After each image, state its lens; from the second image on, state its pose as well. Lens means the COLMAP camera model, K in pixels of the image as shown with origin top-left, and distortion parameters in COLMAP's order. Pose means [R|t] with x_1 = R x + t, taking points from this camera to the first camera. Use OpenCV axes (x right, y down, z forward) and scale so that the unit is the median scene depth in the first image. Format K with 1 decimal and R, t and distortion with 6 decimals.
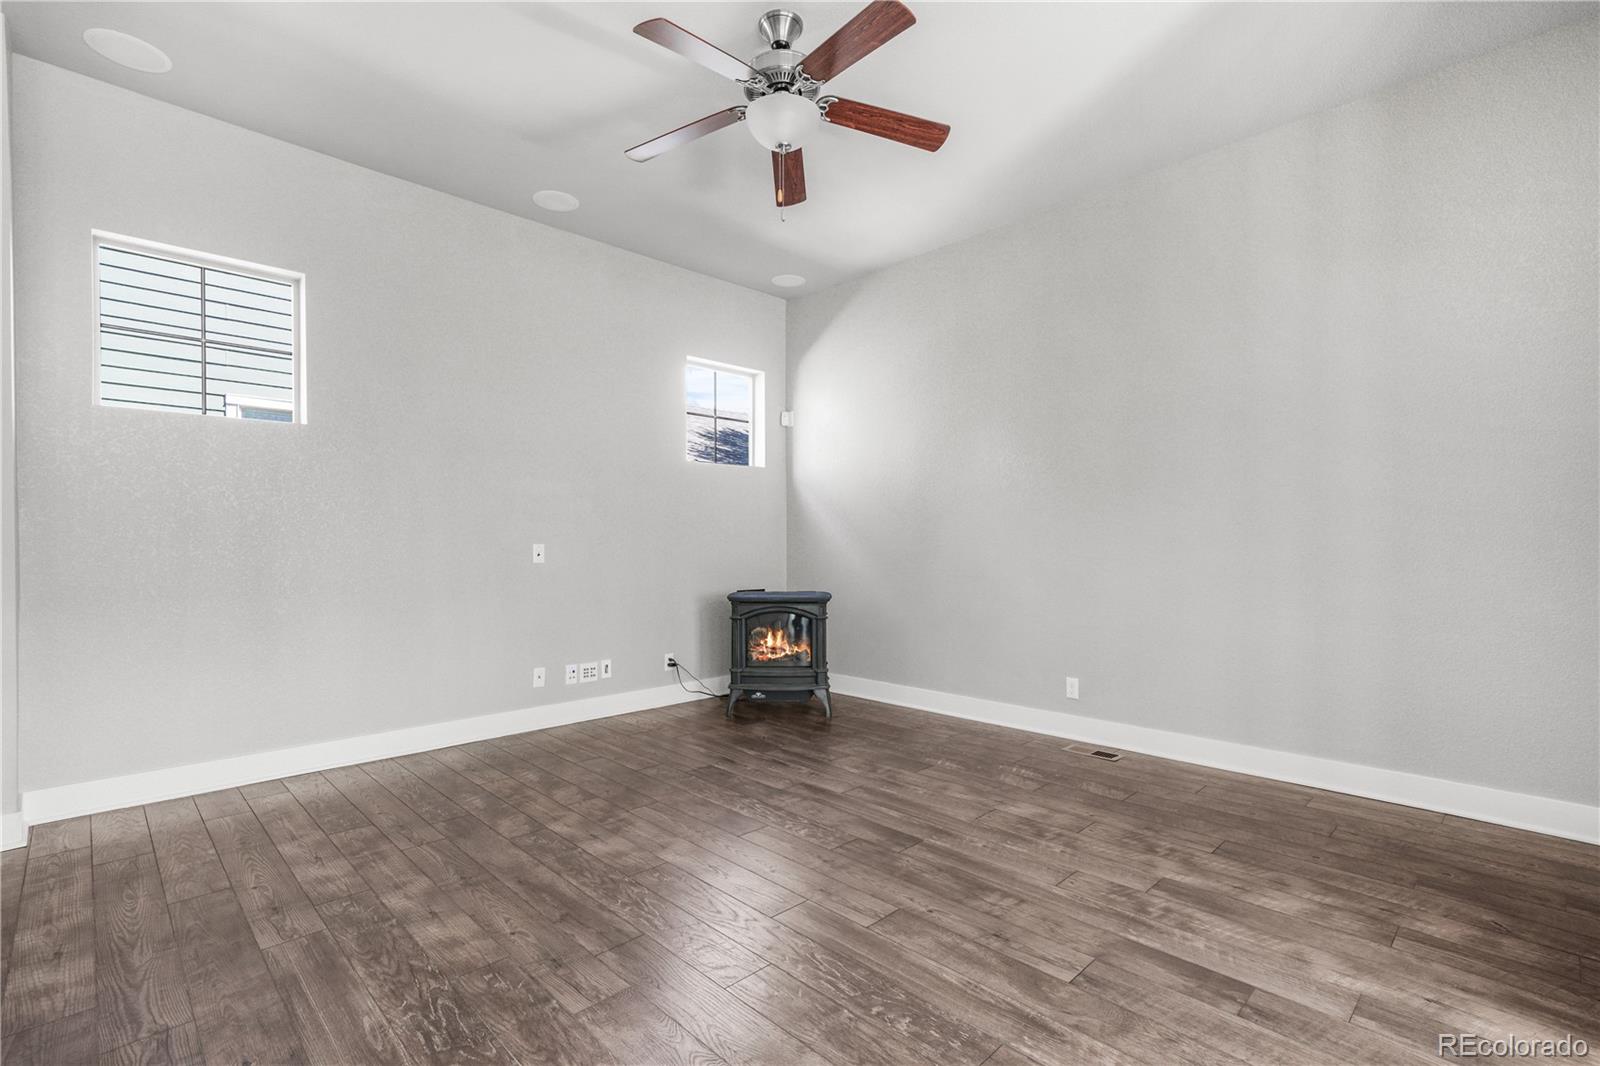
lens RADIAL K [[734.2, 0, 793.7], [0, 734.2, 542.0], [0, 0, 1]] dist [0.010077, 0.001374]
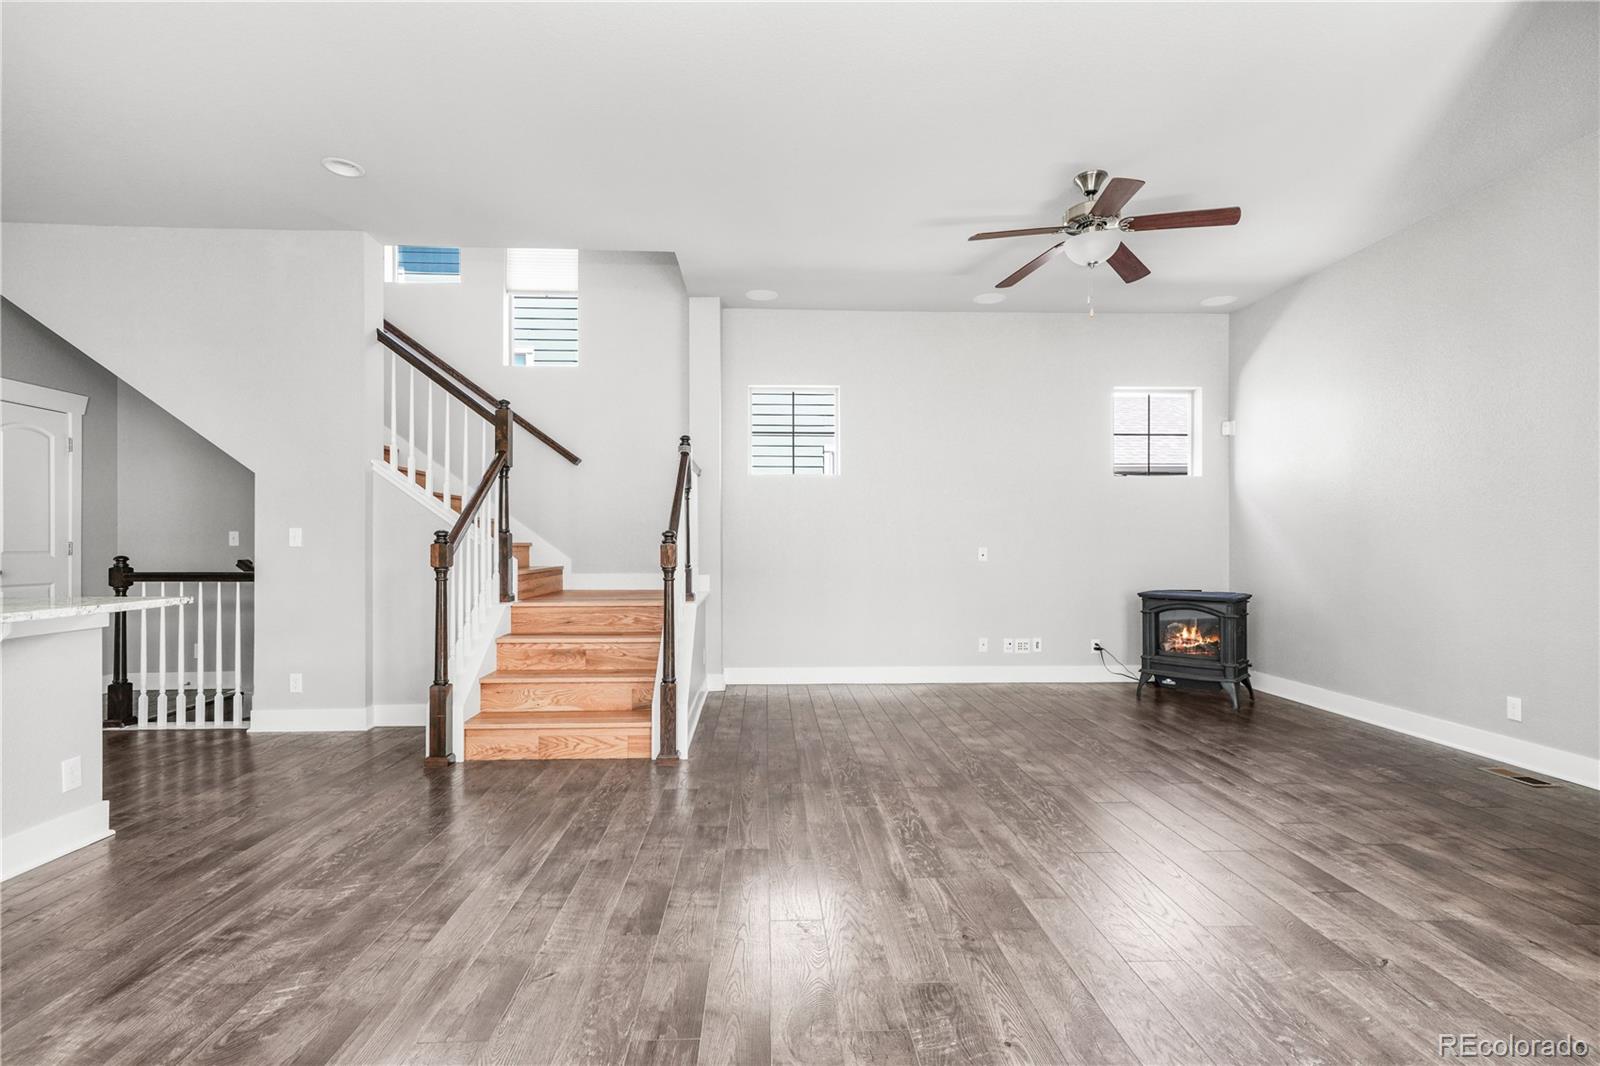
lens RADIAL K [[743.3, 0, 801.0], [0, 743.3, 537.9], [0, 0, 1]] dist [0.006901, 0.002420]
pose [[0.751895, -0.003956, -0.659270, 0.340217], [-0.001069, 0.999973, -0.007219, -0.004672], [0.659281, 0.006132, 0.751871, -0.288178]]
